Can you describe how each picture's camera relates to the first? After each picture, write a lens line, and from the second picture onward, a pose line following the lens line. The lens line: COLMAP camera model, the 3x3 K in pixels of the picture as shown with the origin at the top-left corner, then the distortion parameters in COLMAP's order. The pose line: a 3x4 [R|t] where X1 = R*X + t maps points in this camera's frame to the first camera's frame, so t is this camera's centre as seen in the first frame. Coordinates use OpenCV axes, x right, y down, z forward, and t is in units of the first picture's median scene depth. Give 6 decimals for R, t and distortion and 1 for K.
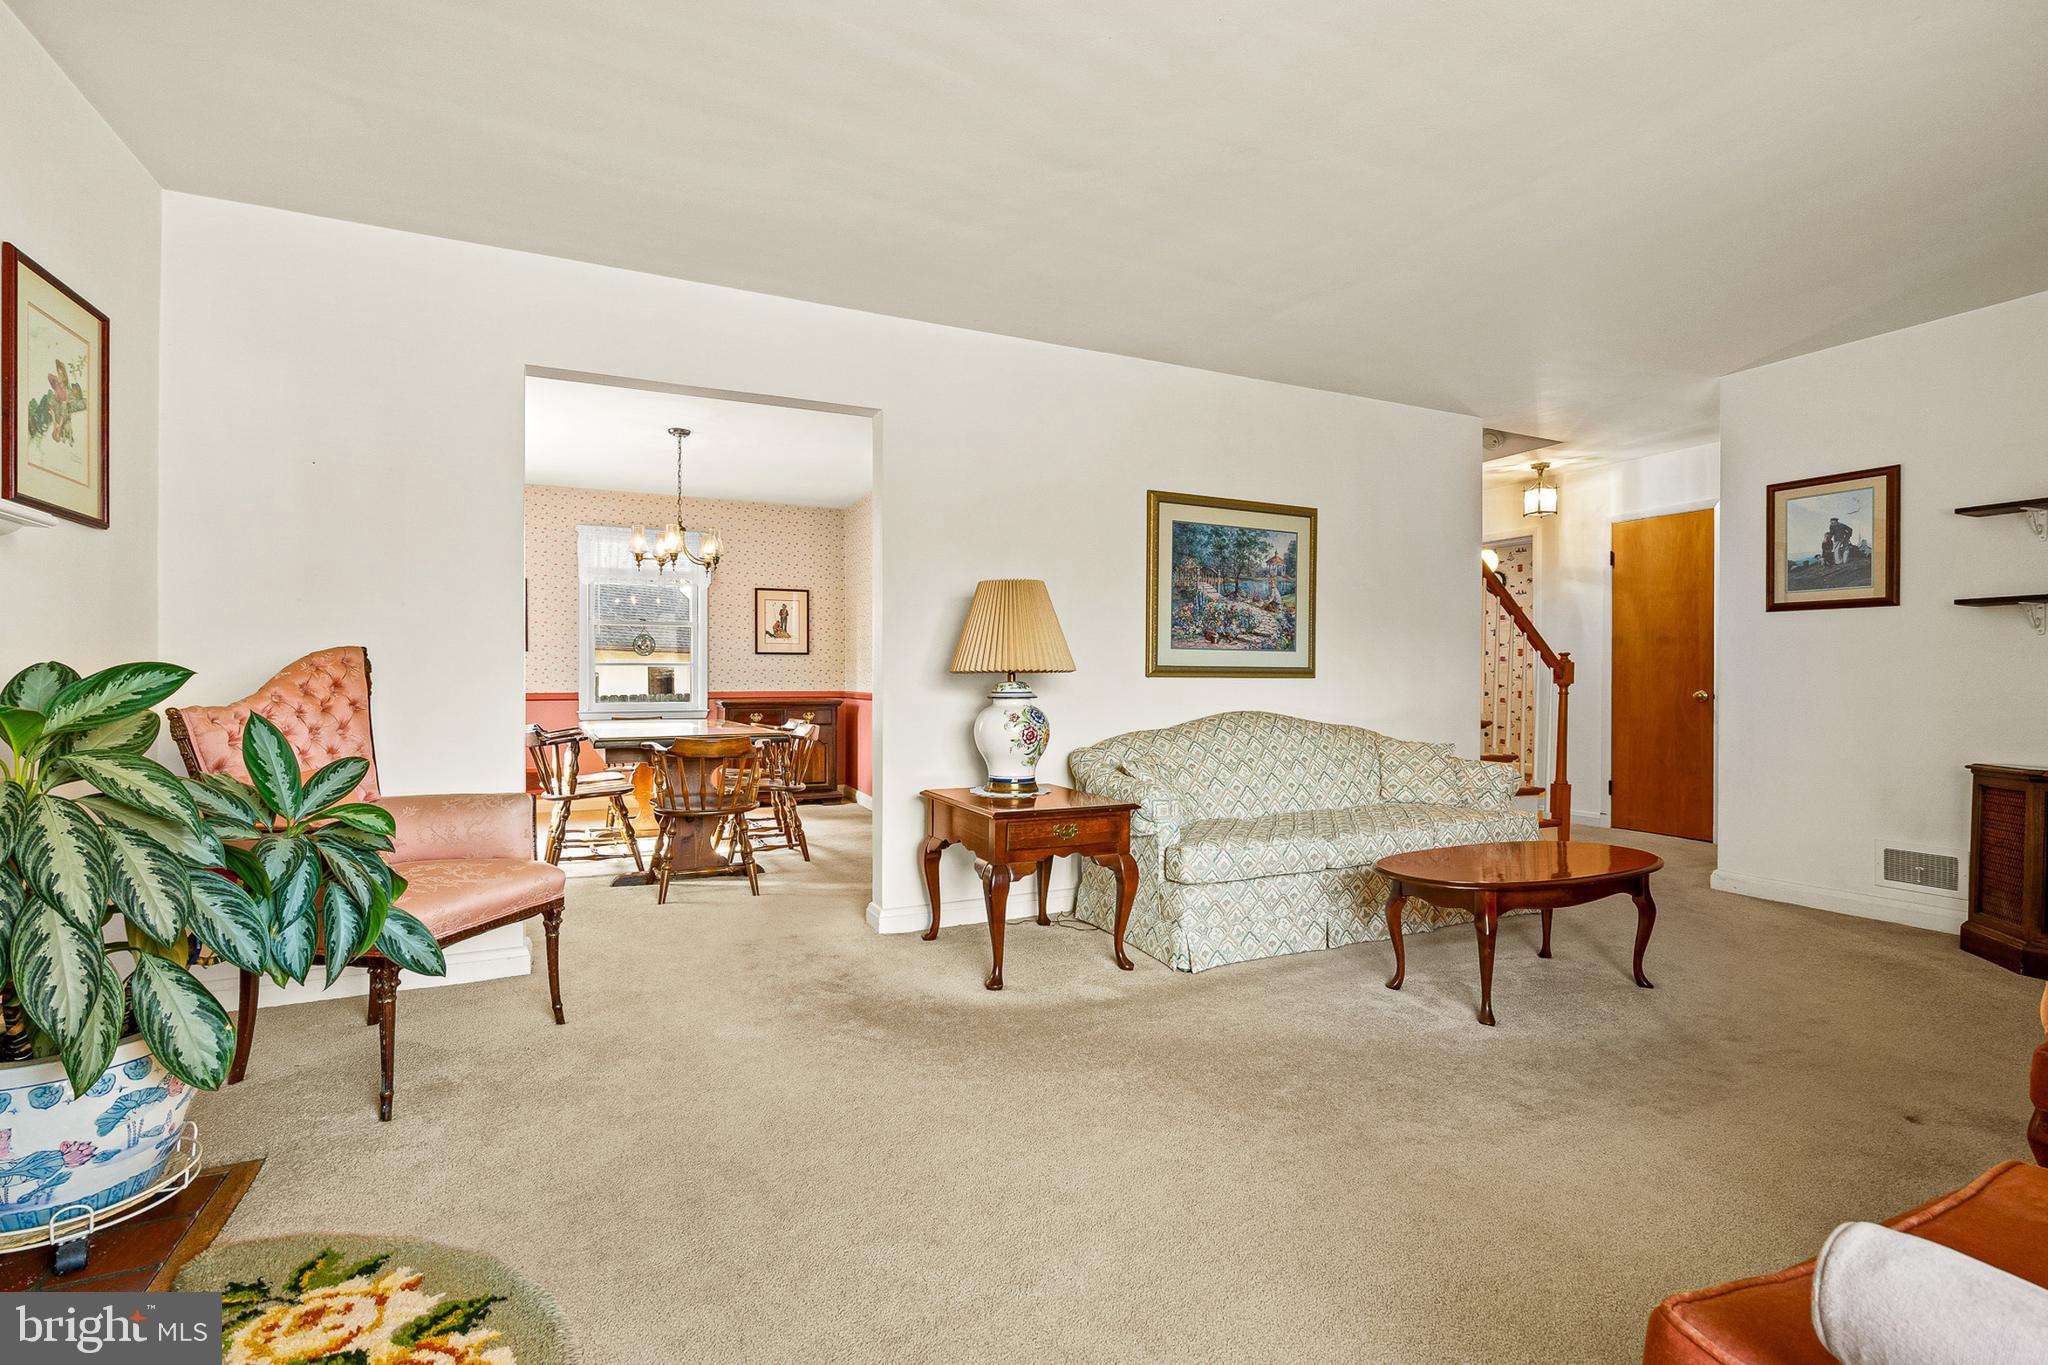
lens RADIAL K [[950.0, 0, 1024.5], [0, 950.0, 687.3], [0, 0, 1]] dist [-0.013774, 0.023165]
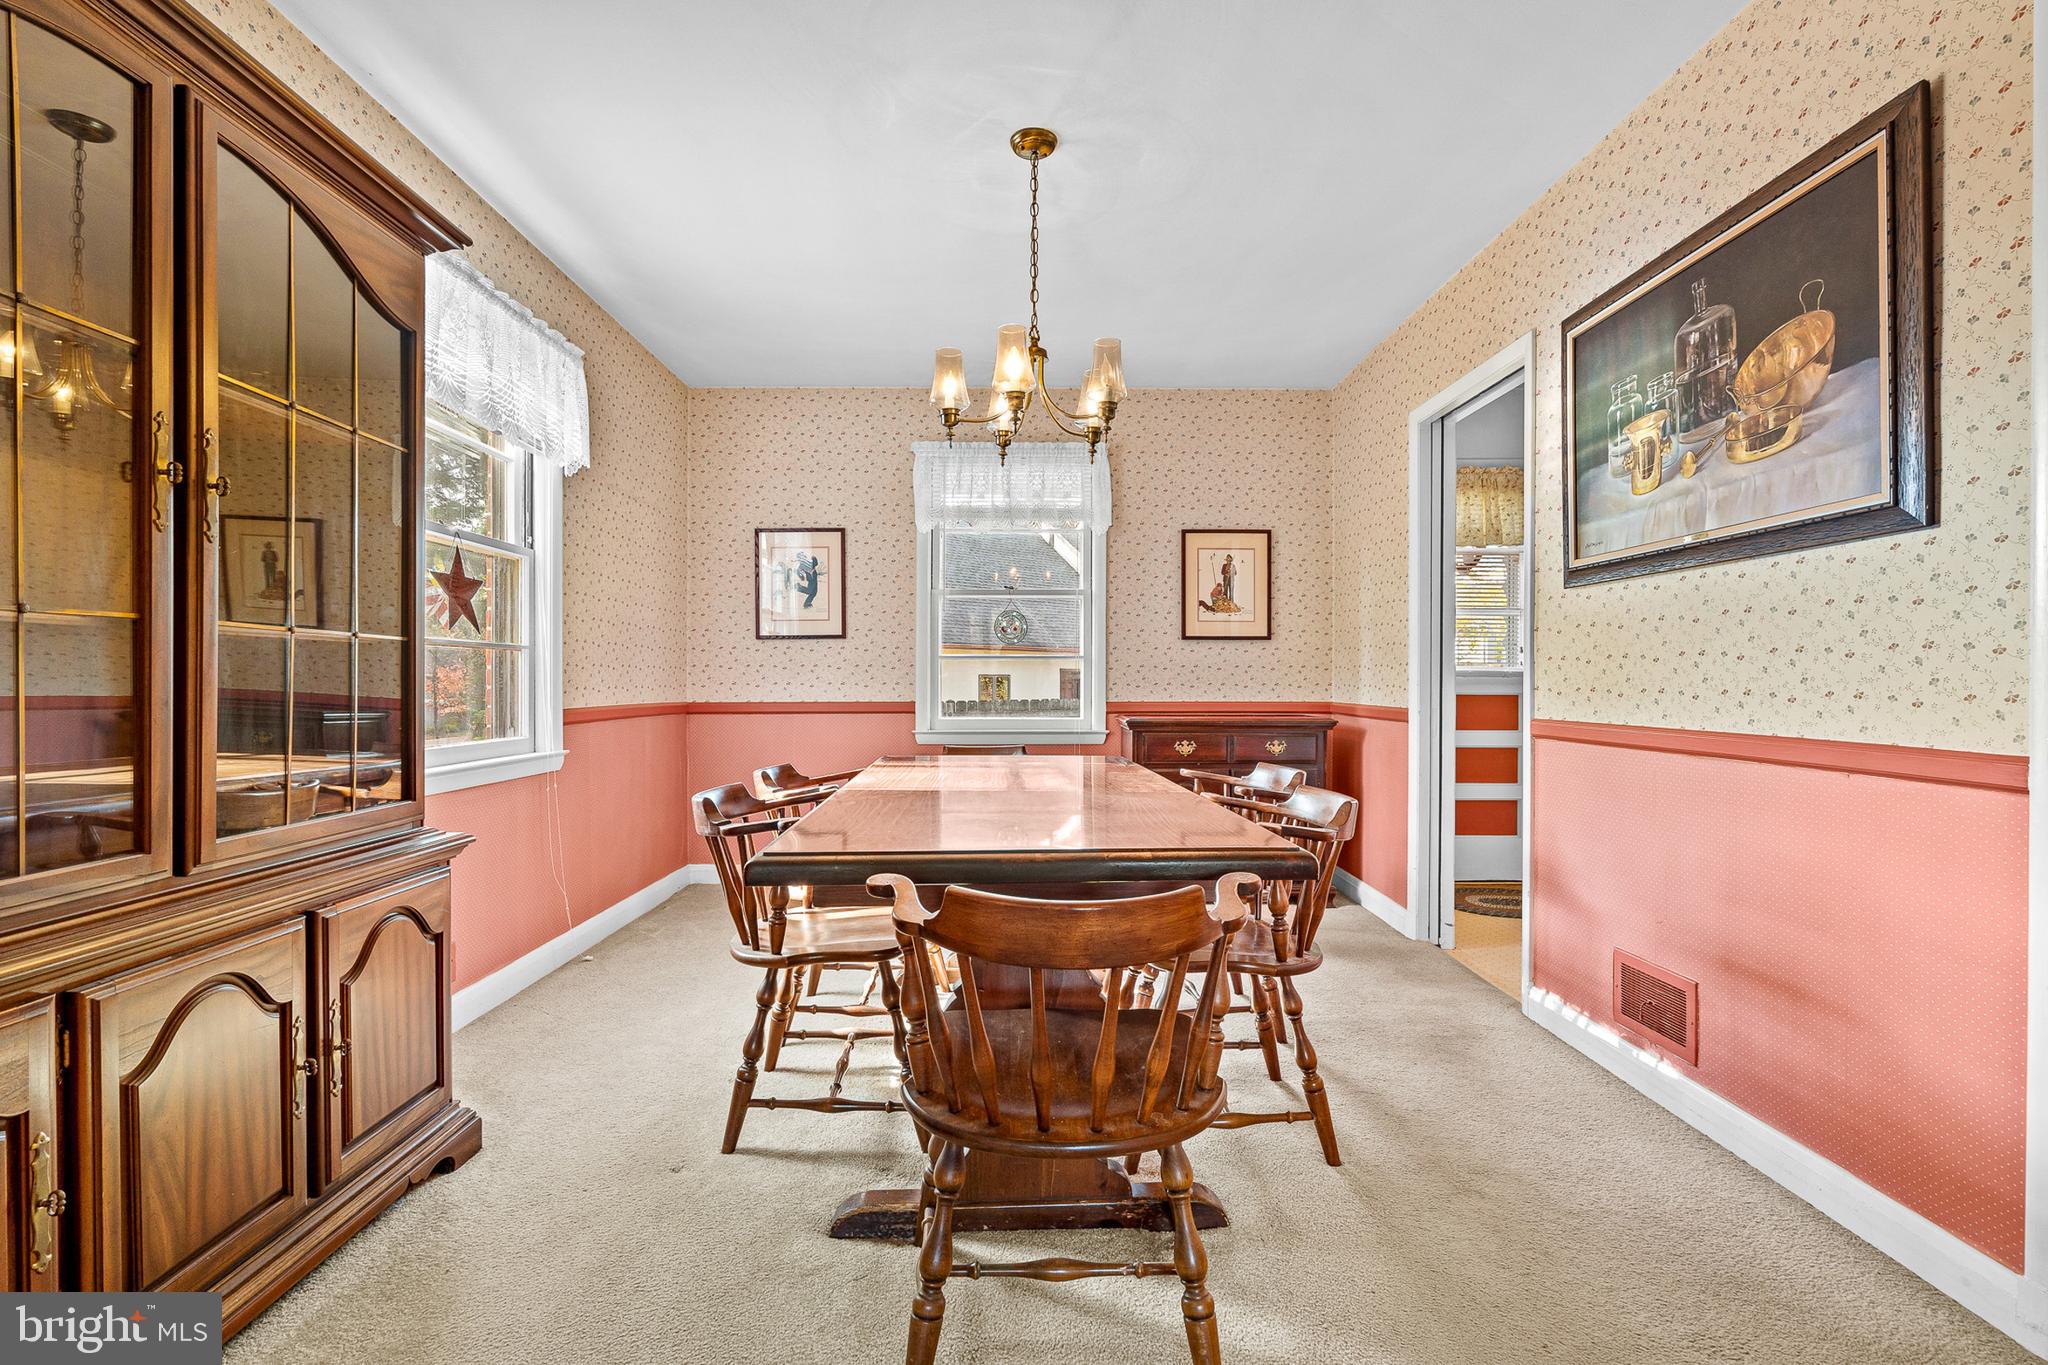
lens RADIAL K [[935.7, 0, 1010.3], [0, 935.7, 669.7], [0, 0, 1]] dist [-0.001552, 0.001274]
pose [[0.904264, -0.005415, -0.426940, -0.131269], [-0.004094, 0.999764, -0.021350, -0.002580], [0.426955, 0.021054, 0.904028, 0.424670]]
